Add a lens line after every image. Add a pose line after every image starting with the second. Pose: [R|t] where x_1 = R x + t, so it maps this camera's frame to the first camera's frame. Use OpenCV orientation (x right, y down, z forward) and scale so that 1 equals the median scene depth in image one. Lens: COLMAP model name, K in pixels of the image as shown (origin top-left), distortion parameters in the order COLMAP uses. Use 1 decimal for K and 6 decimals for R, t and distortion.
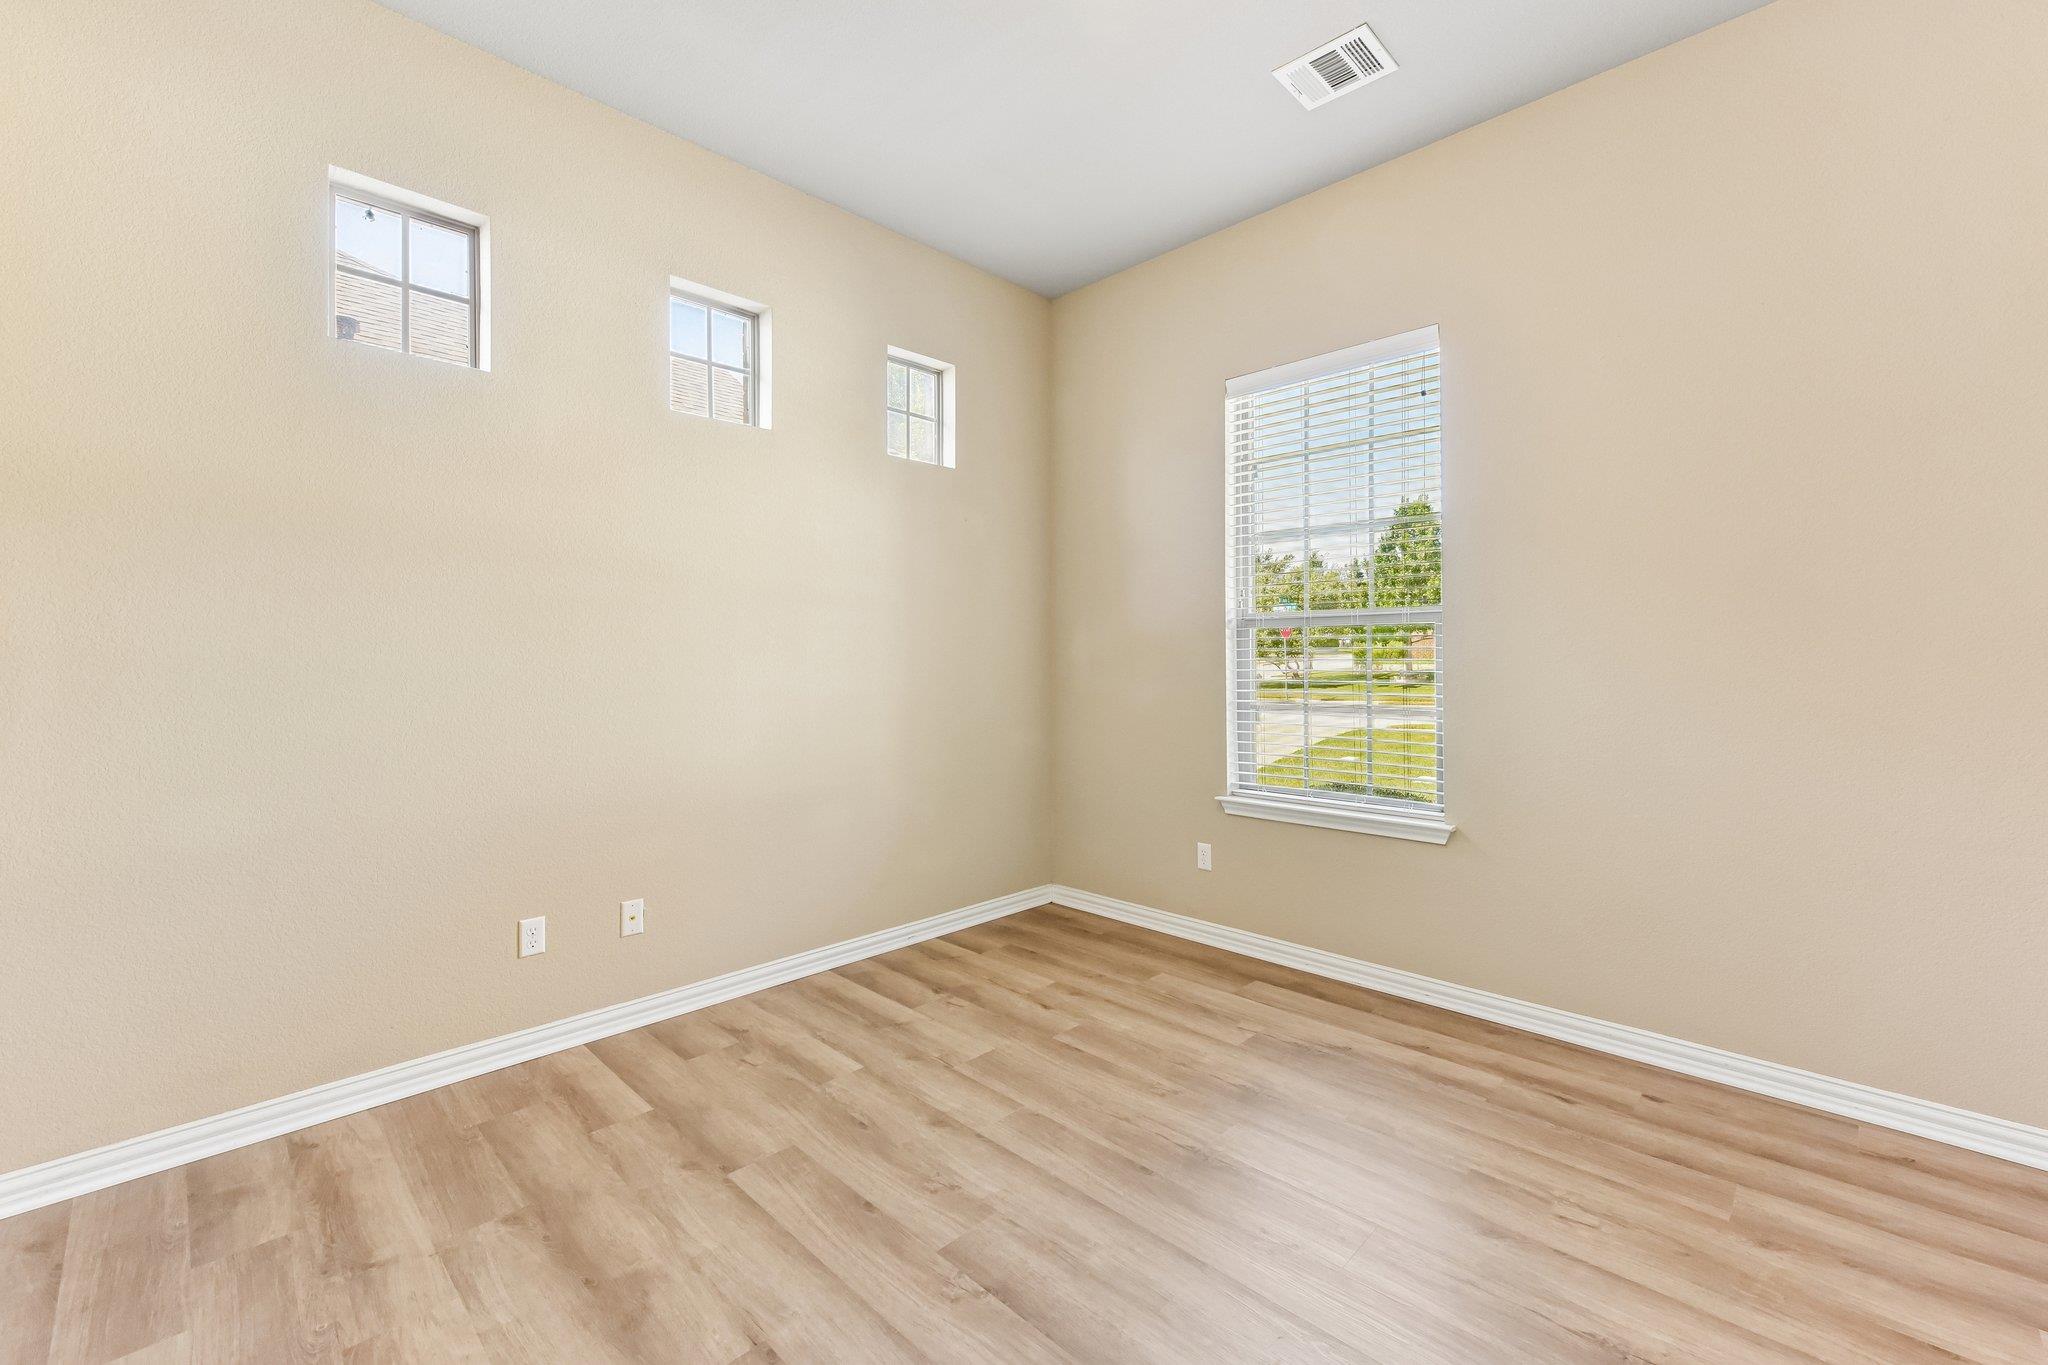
lens RADIAL K [[815.5, 0, 1026.6], [0, 815.5, 672.8], [0, 0, 1]] dist [0.001536, 0.000287]
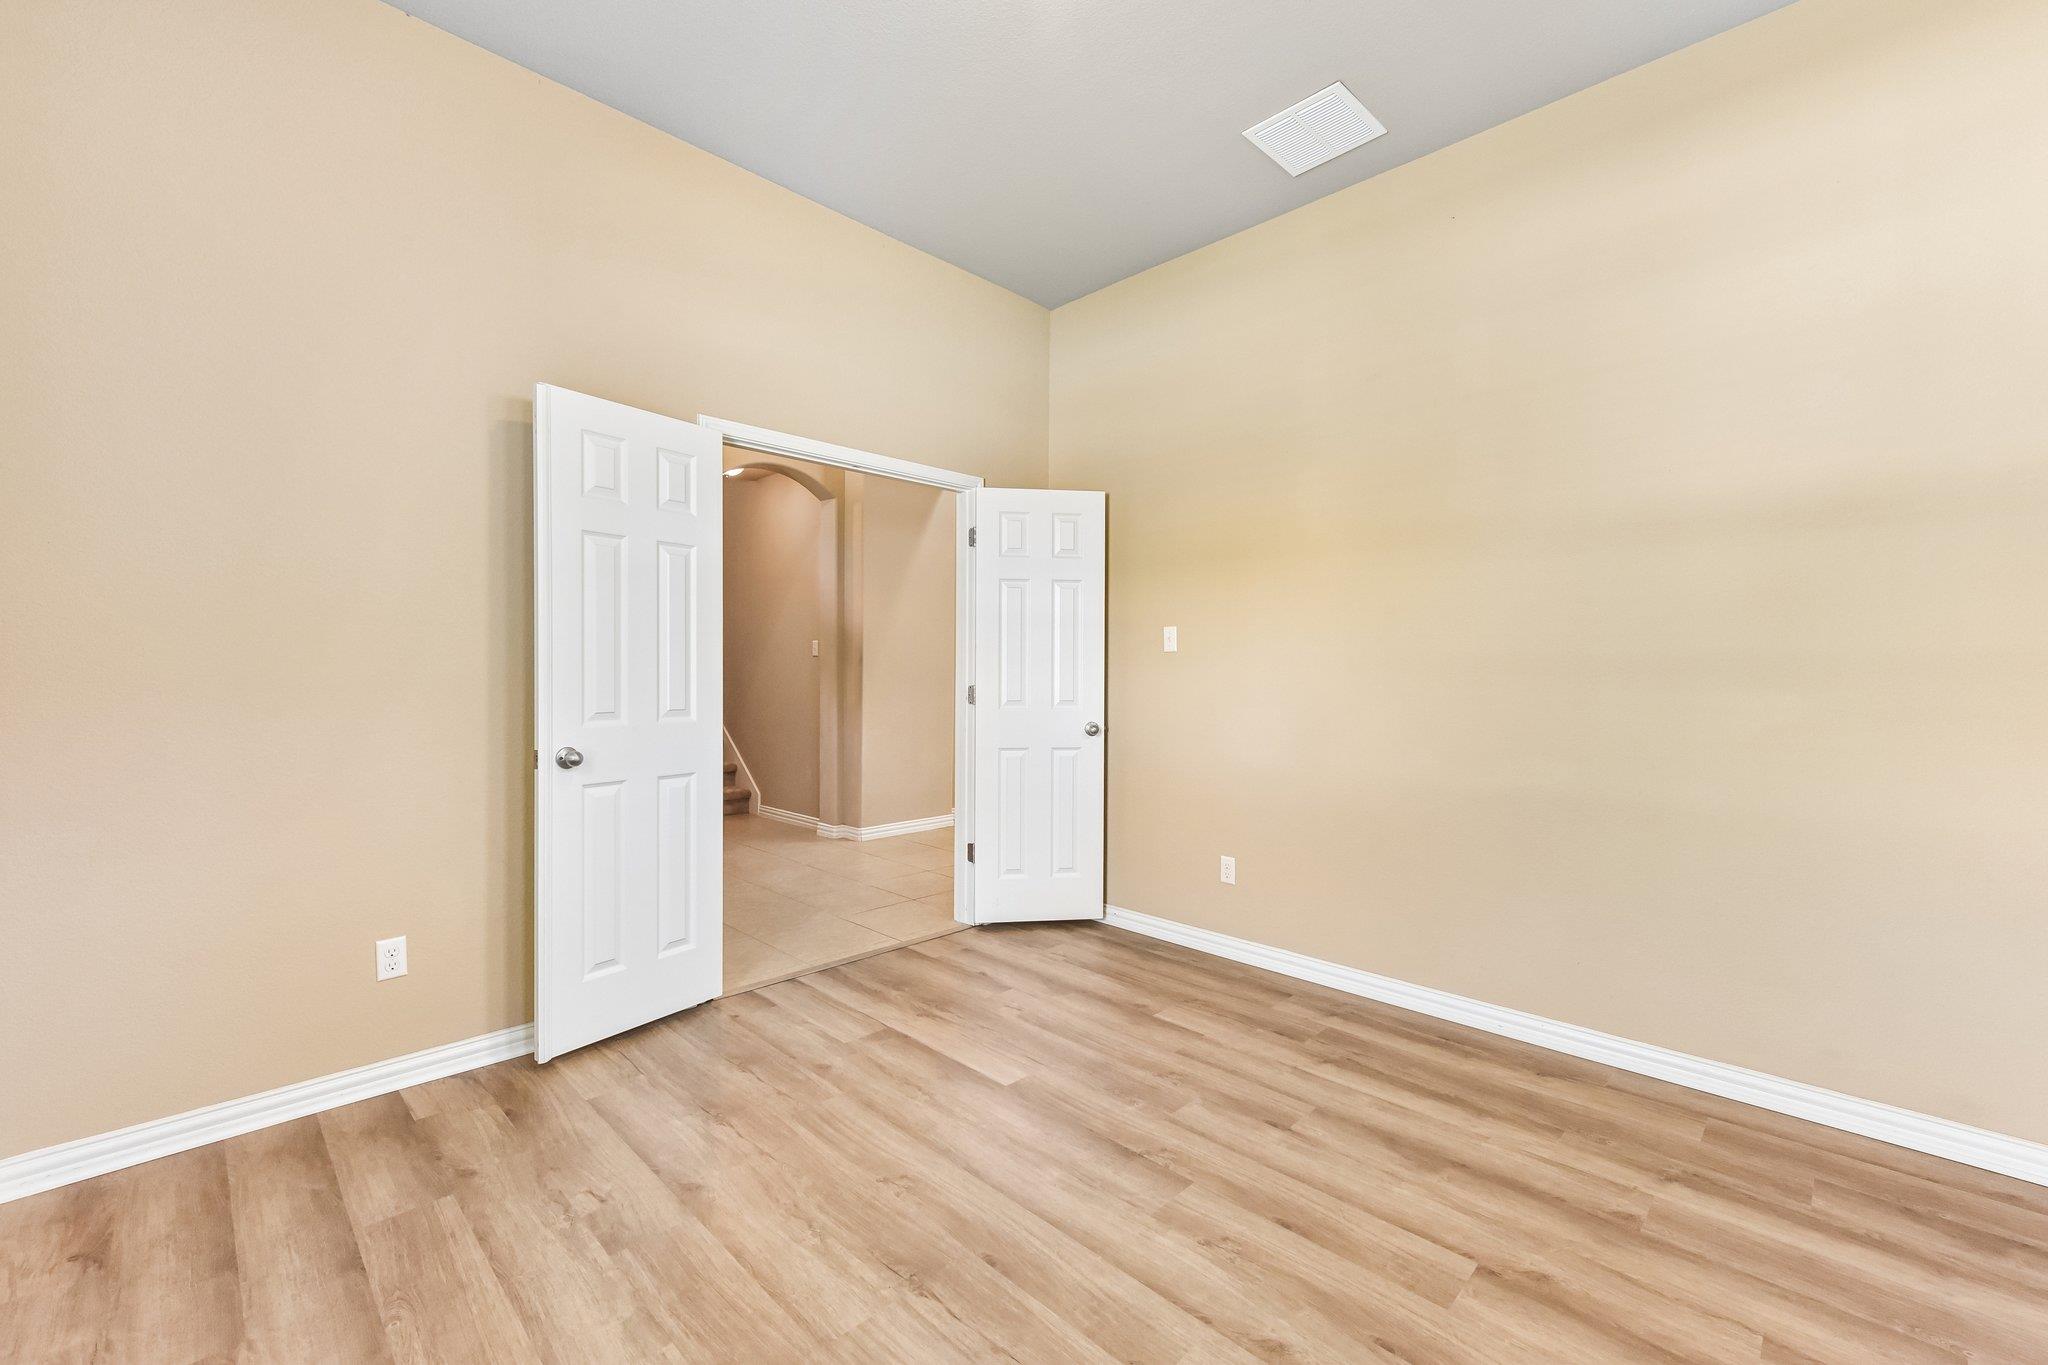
lens RADIAL K [[815.5, 0, 1021.7], [0, 815.5, 675.8], [0, 0, 1]] dist [0.001536, 0.000287]
pose [[-0.999990, -0.002928, 0.003280, 0.120452], [-0.002872, 0.999856, 0.016727, -0.017815], [-0.003328, 0.016717, -0.999855, 1.980336]]
